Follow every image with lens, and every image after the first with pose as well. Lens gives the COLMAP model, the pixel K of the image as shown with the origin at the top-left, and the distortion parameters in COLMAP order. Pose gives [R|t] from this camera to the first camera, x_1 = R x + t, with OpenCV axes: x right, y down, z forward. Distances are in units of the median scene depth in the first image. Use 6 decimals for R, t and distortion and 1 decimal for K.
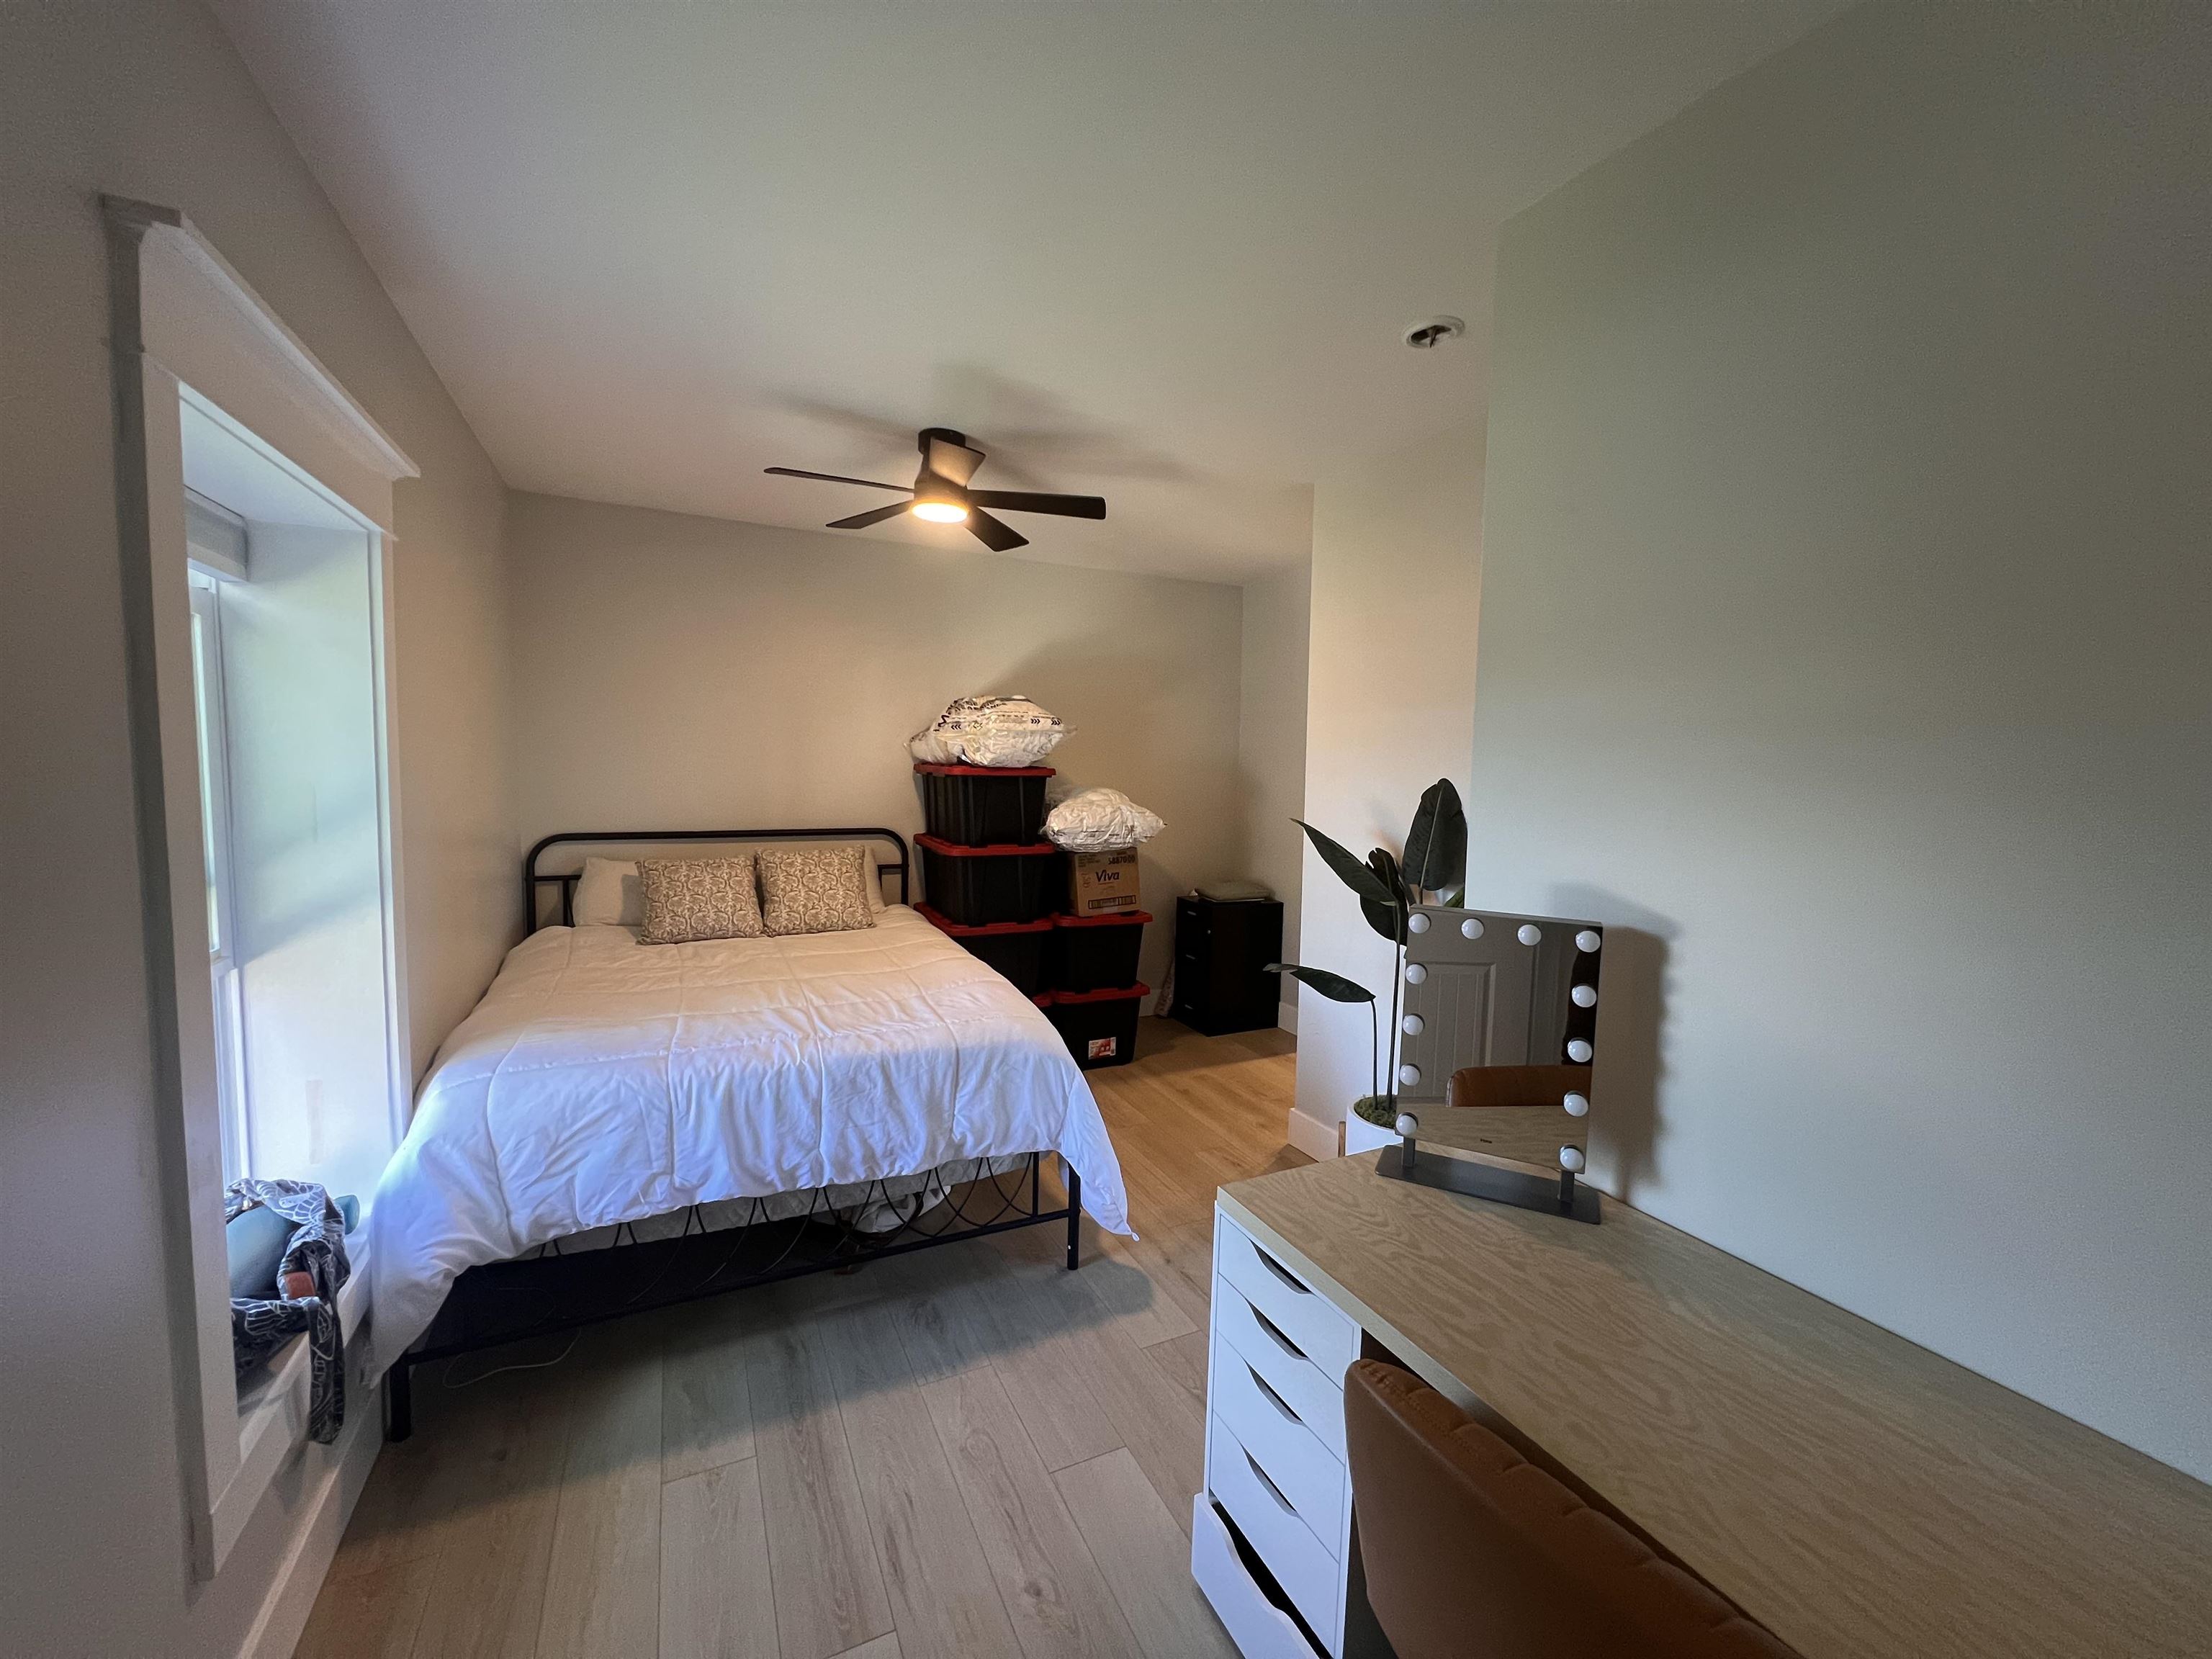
lens RADIAL K [[881.8, 0, 1106.7], [0, 881.8, 825.4], [0, 0, 1]] dist [-0.002195, 0.000275]
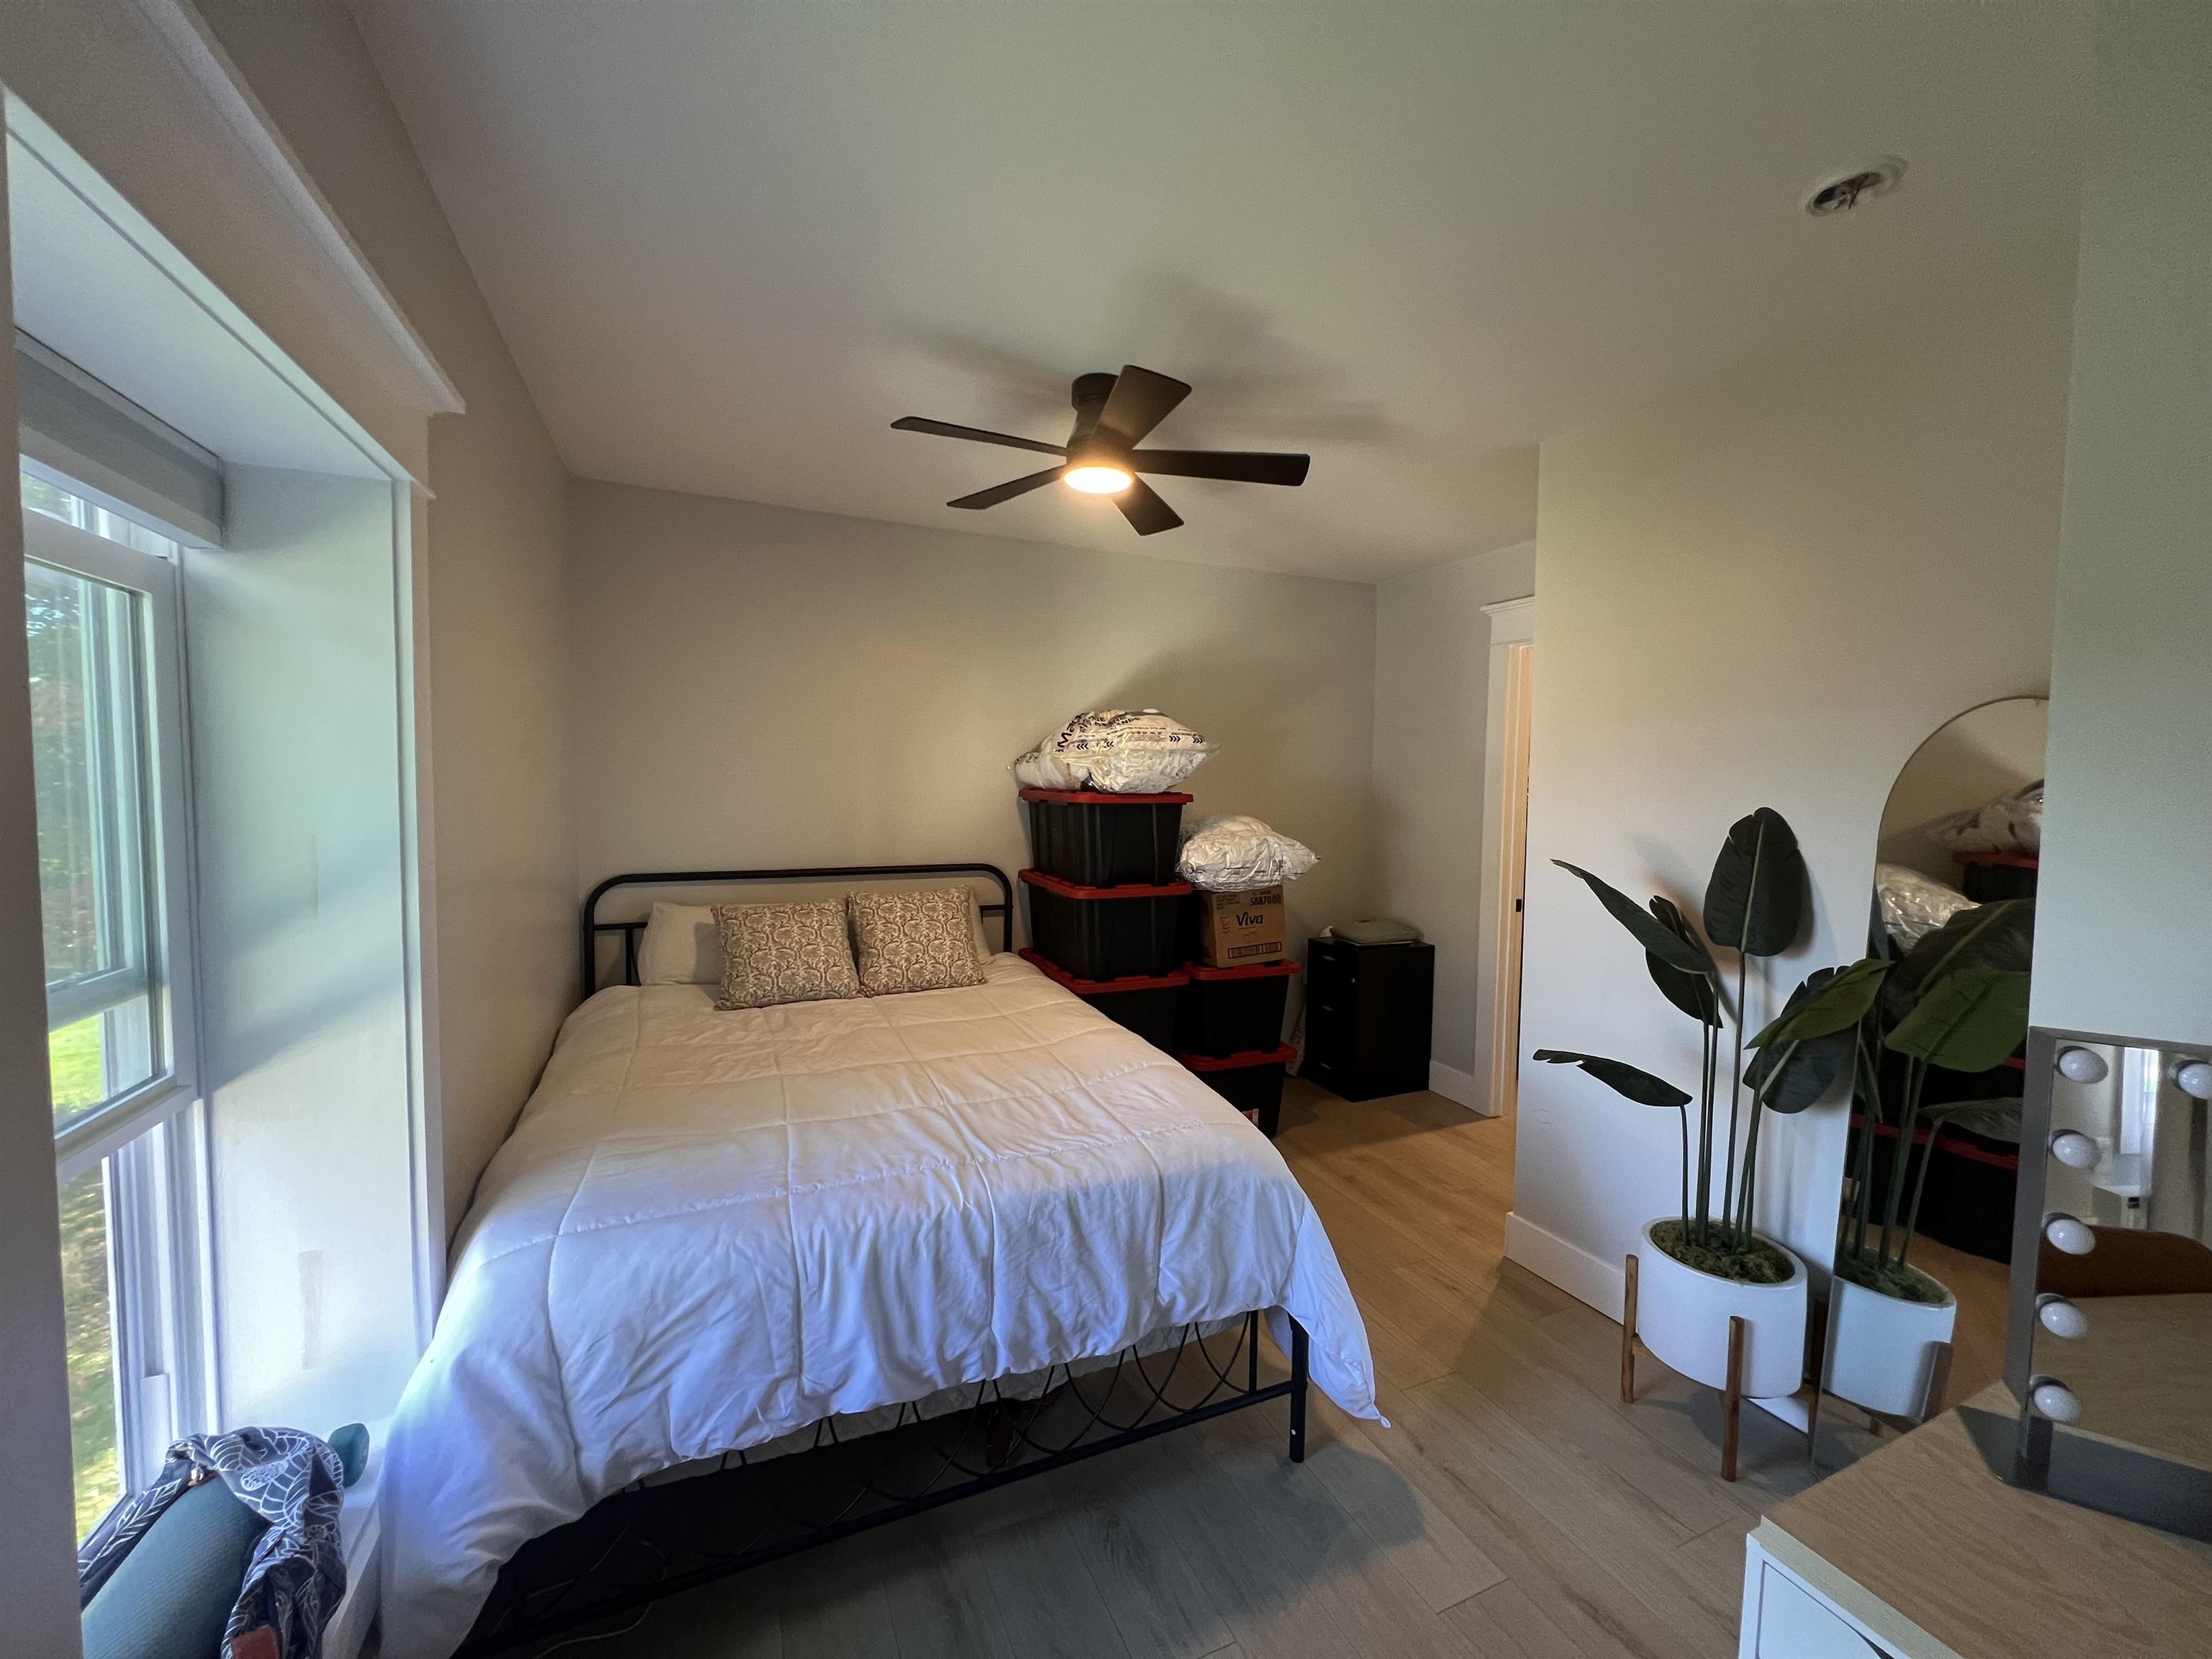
lens RADIAL K [[881.8, 0, 1106.7], [0, 881.8, 825.4], [0, 0, 1]] dist [-0.002195, 0.000275]
pose [[0.999368, -0.005577, -0.035120, -0.178412], [0.004828, 0.999760, -0.021373, -0.026537], [0.035231, 0.021190, 0.999155, 0.235900]]
